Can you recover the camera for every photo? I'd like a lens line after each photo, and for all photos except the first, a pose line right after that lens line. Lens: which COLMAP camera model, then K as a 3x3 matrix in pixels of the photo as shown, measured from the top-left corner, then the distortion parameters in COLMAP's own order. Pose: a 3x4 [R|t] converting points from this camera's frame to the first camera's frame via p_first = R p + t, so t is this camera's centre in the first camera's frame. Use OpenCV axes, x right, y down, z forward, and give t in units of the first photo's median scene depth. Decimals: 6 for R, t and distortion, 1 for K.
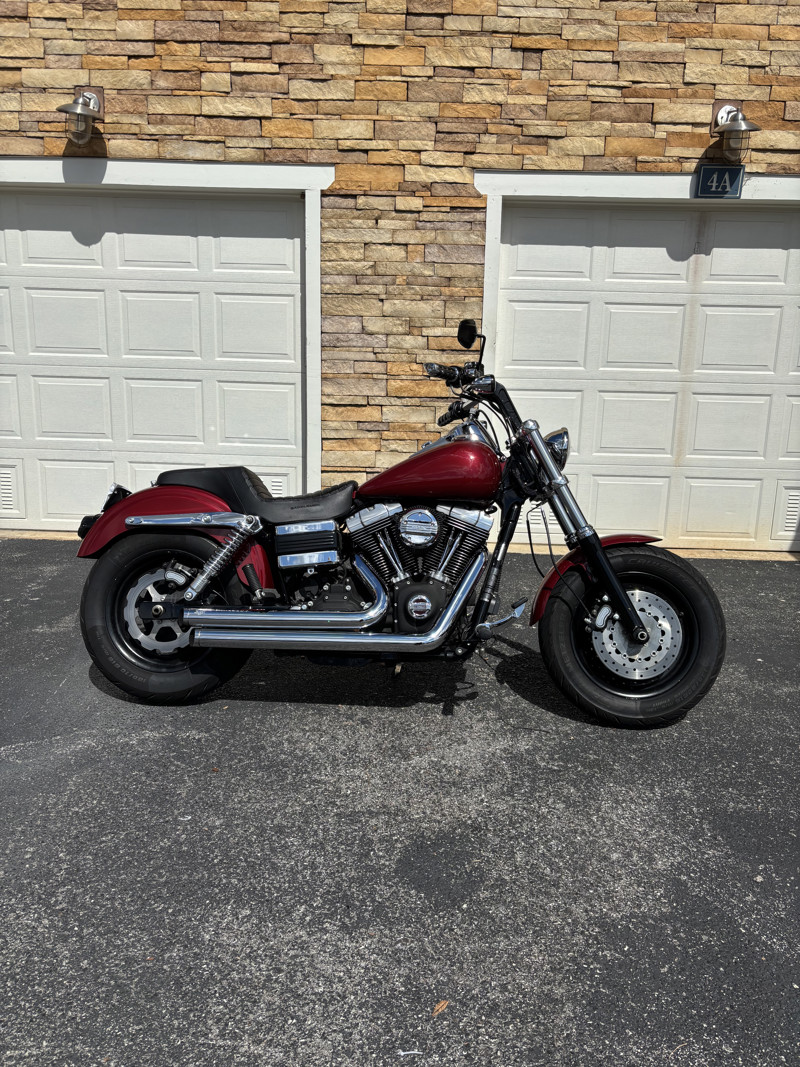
lens RADIAL K [[788.3, 0, 400.0], [0, 788.3, 533.5], [0, 0, 1]] dist [0.001995, -0.005241]
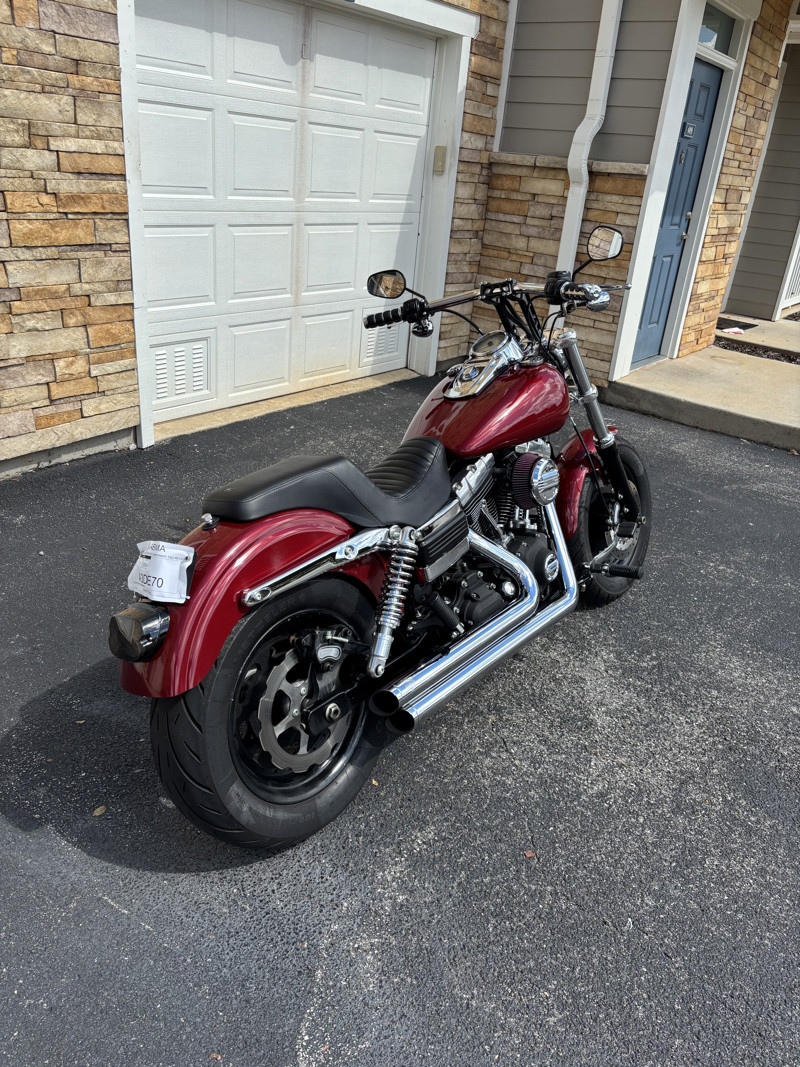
lens RADIAL K [[810.1, 0, 389.5], [0, 810.1, 515.0], [0, 0, 1]] dist [0.048758, -0.070558]
pose [[0.589262, -0.299623, 0.750331, -0.422626], [0.097407, 0.948266, 0.302165, -0.143795], [-0.802049, -0.104967, 0.587962, 0.344203]]
